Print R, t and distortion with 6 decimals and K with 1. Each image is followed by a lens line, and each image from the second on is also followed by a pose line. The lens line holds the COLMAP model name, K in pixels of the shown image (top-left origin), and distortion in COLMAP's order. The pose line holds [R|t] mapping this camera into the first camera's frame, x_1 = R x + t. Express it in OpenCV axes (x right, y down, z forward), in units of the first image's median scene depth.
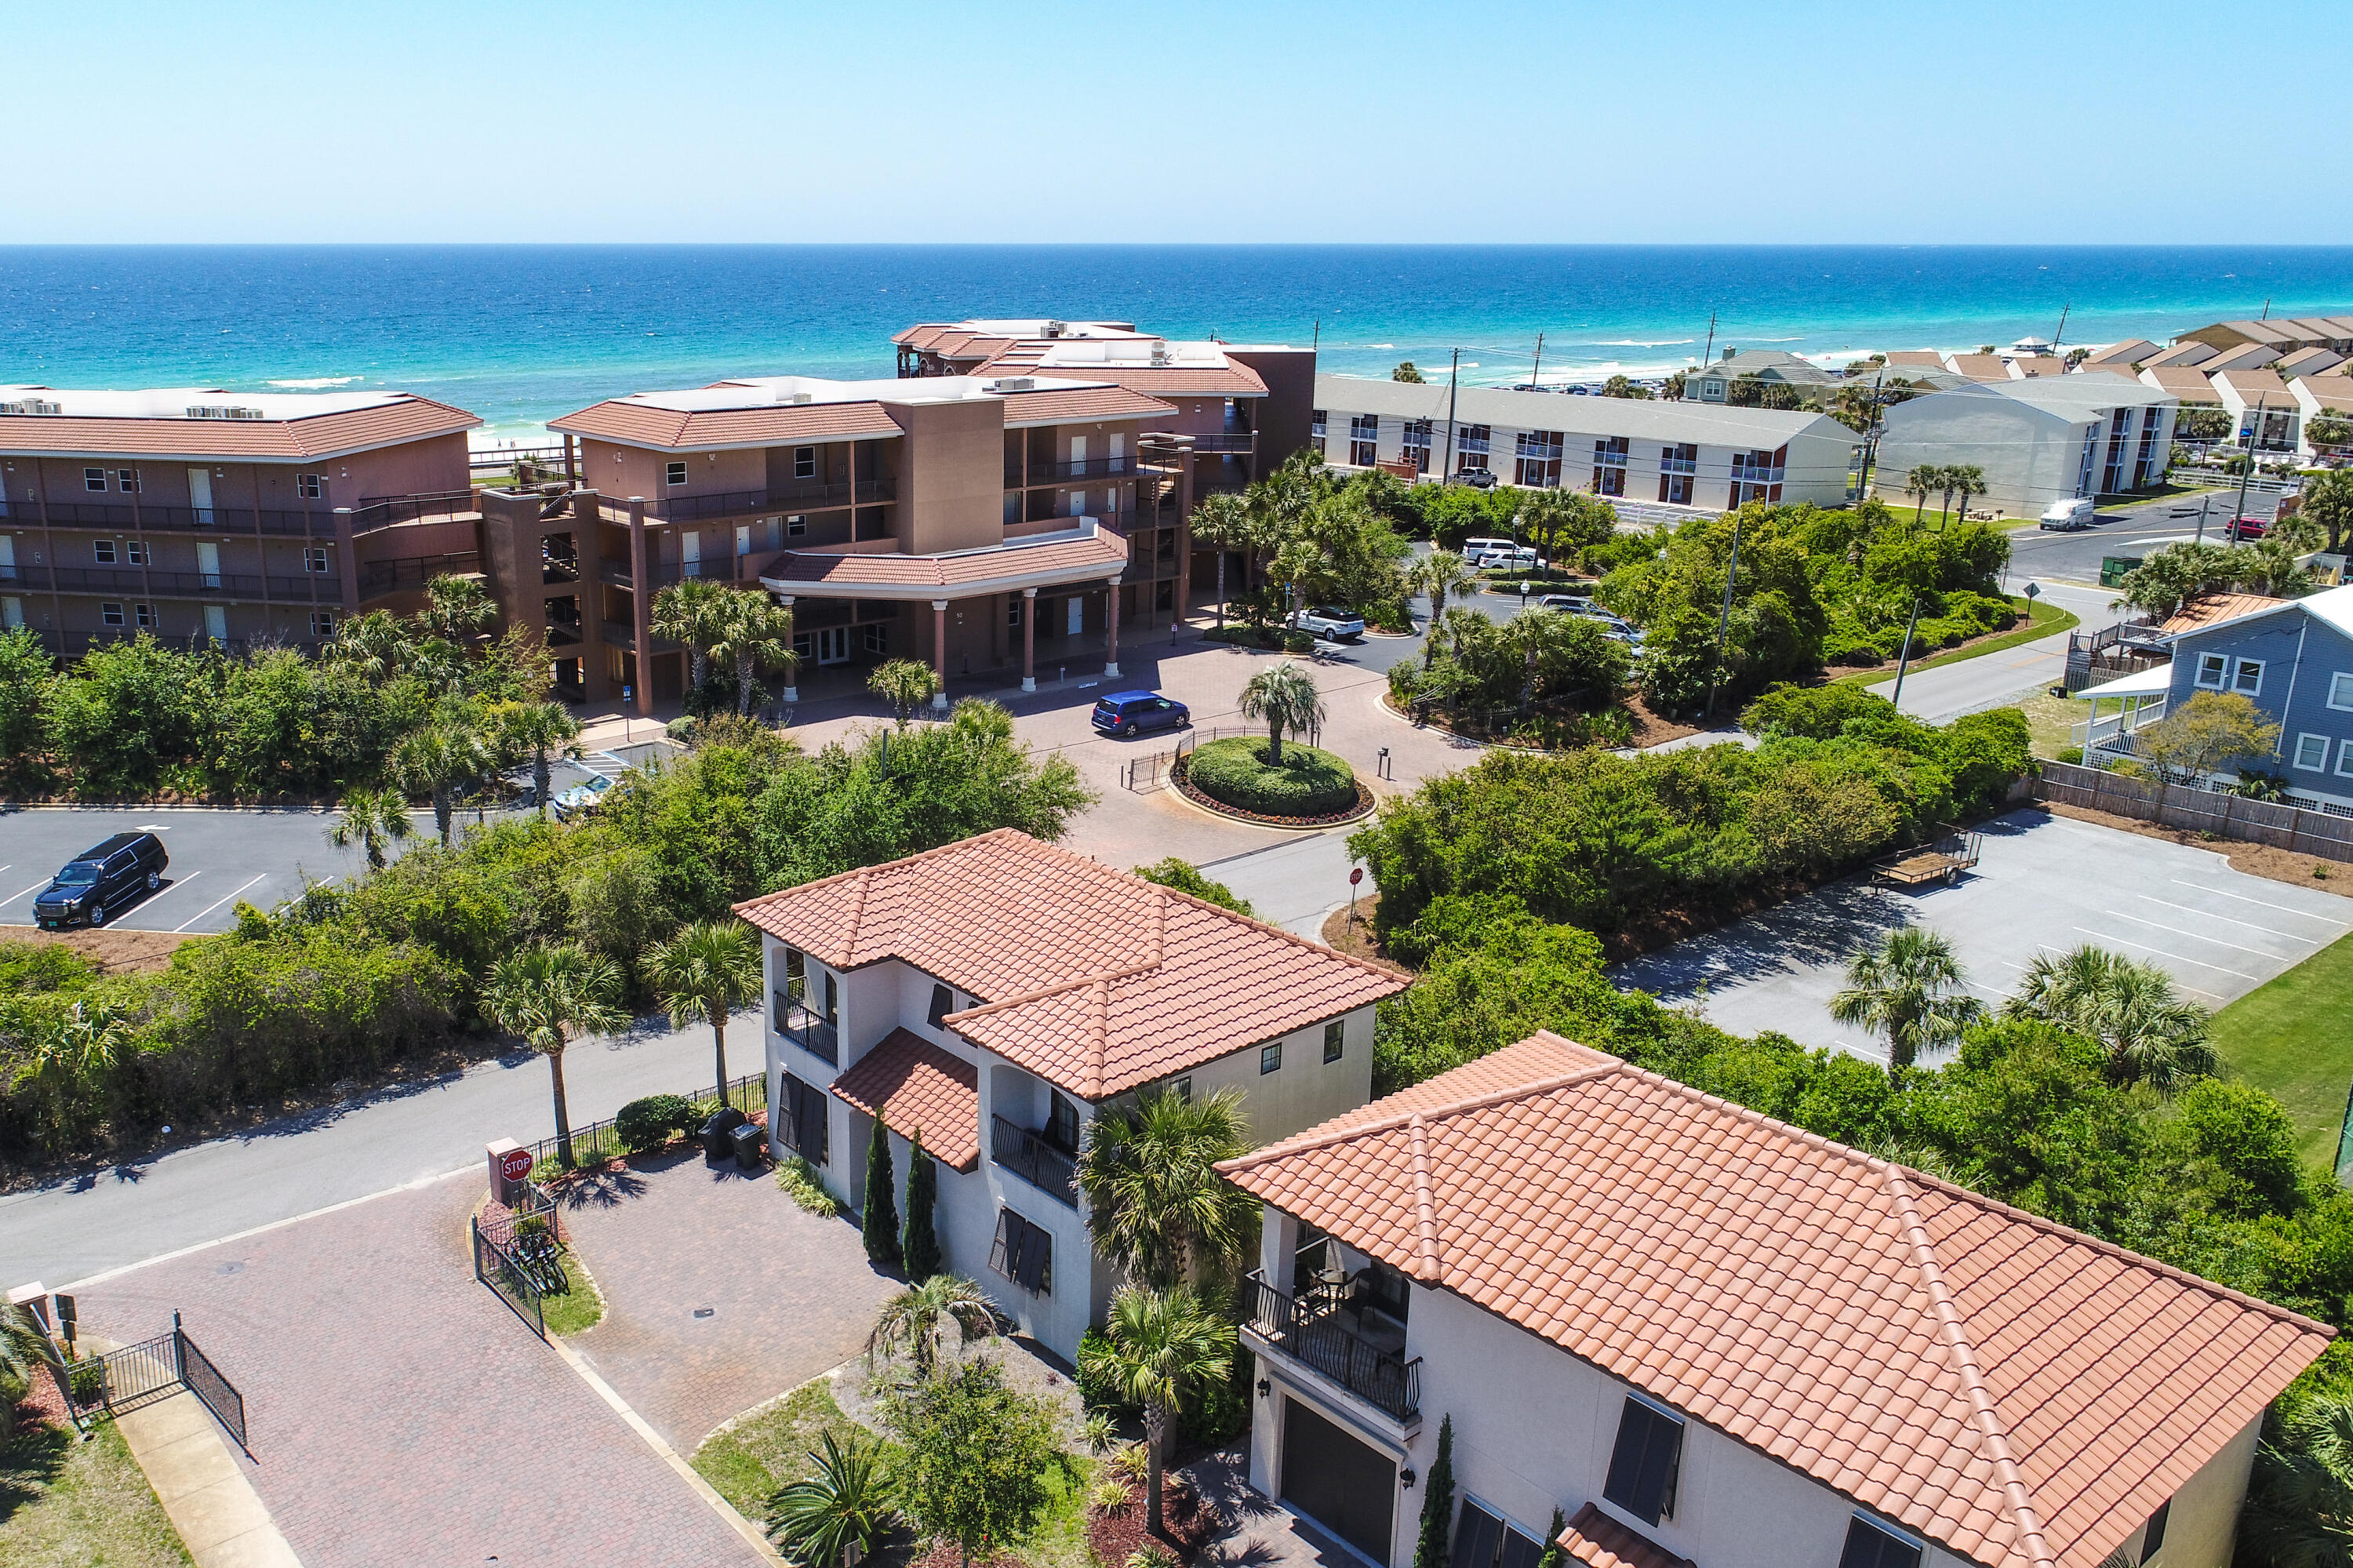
lens RADIAL K [[1926.3, 0, 1174.7], [0, 1926.3, 780.0], [0, 0, 1]] dist [-0.011191, 0.004648]
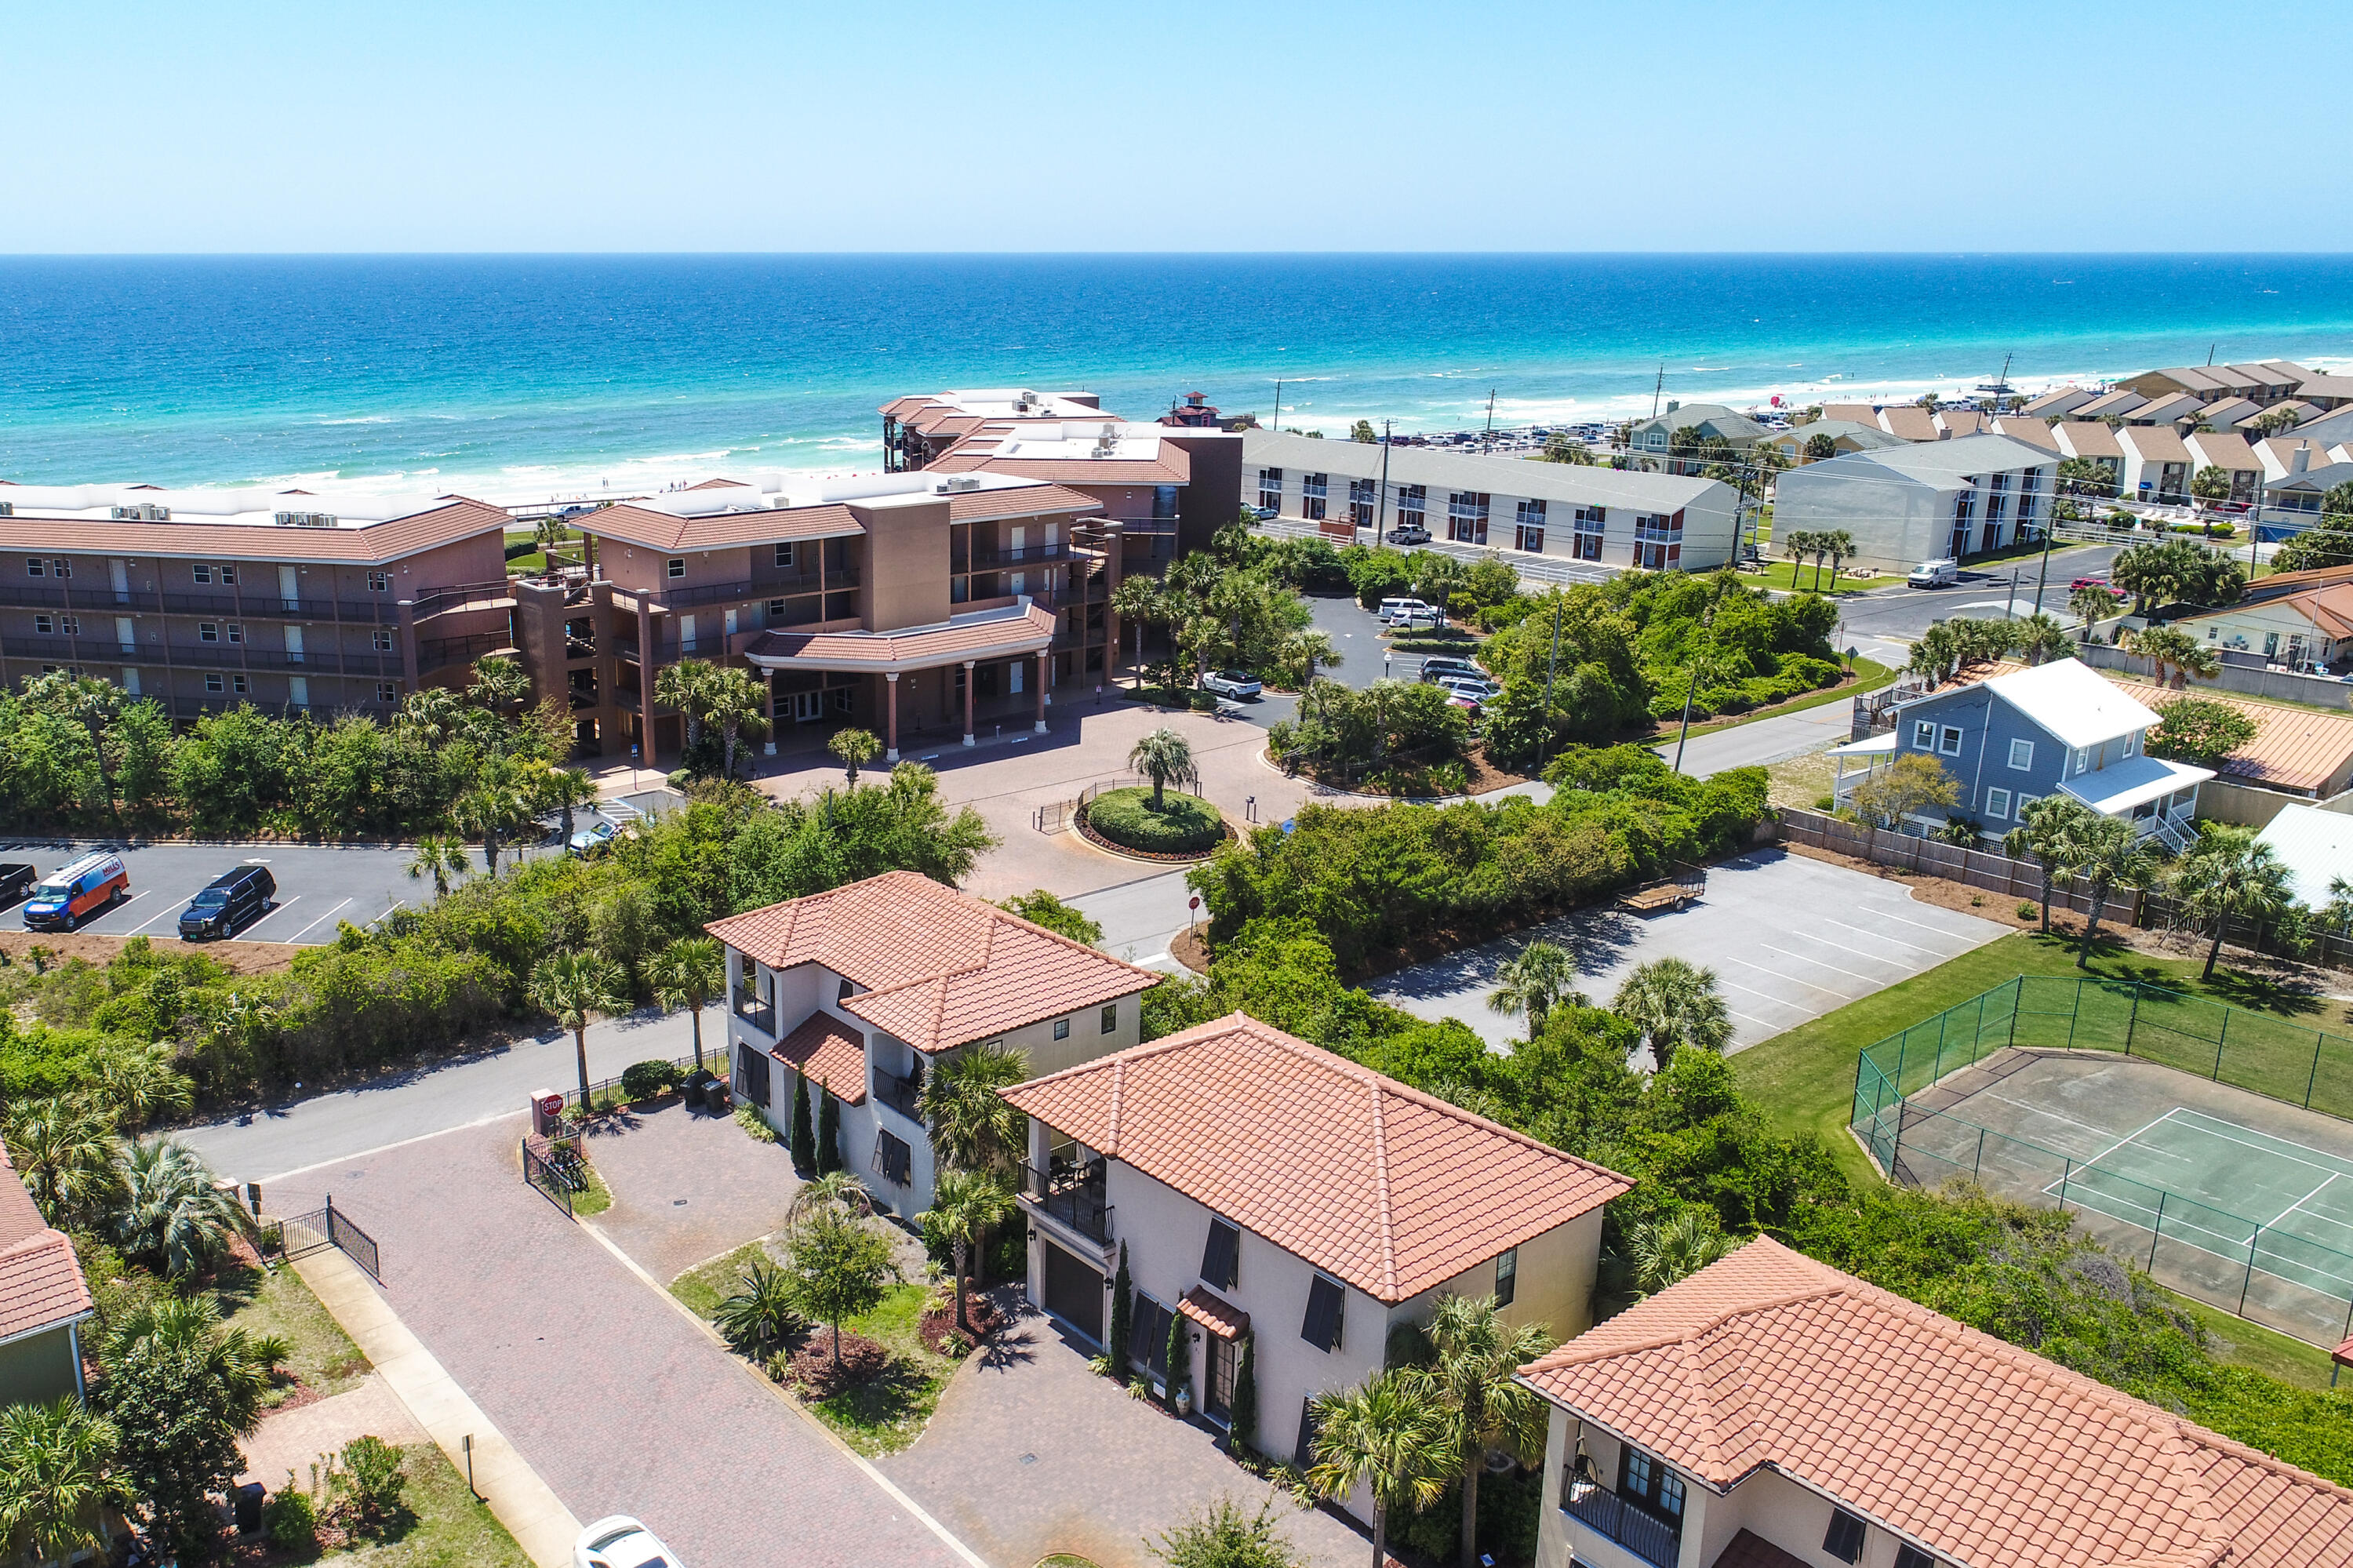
lens RADIAL K [[1926.3, 0, 1178.3], [0, 1926.3, 788.0], [0, 0, 1]] dist [-0.011191, 0.004648]
pose [[0.999984, 0.002405, -0.005213, 0.076575], [-0.002429, 0.999987, -0.004576, -0.018150], [0.005202, 0.004589, 0.999976, -0.251841]]
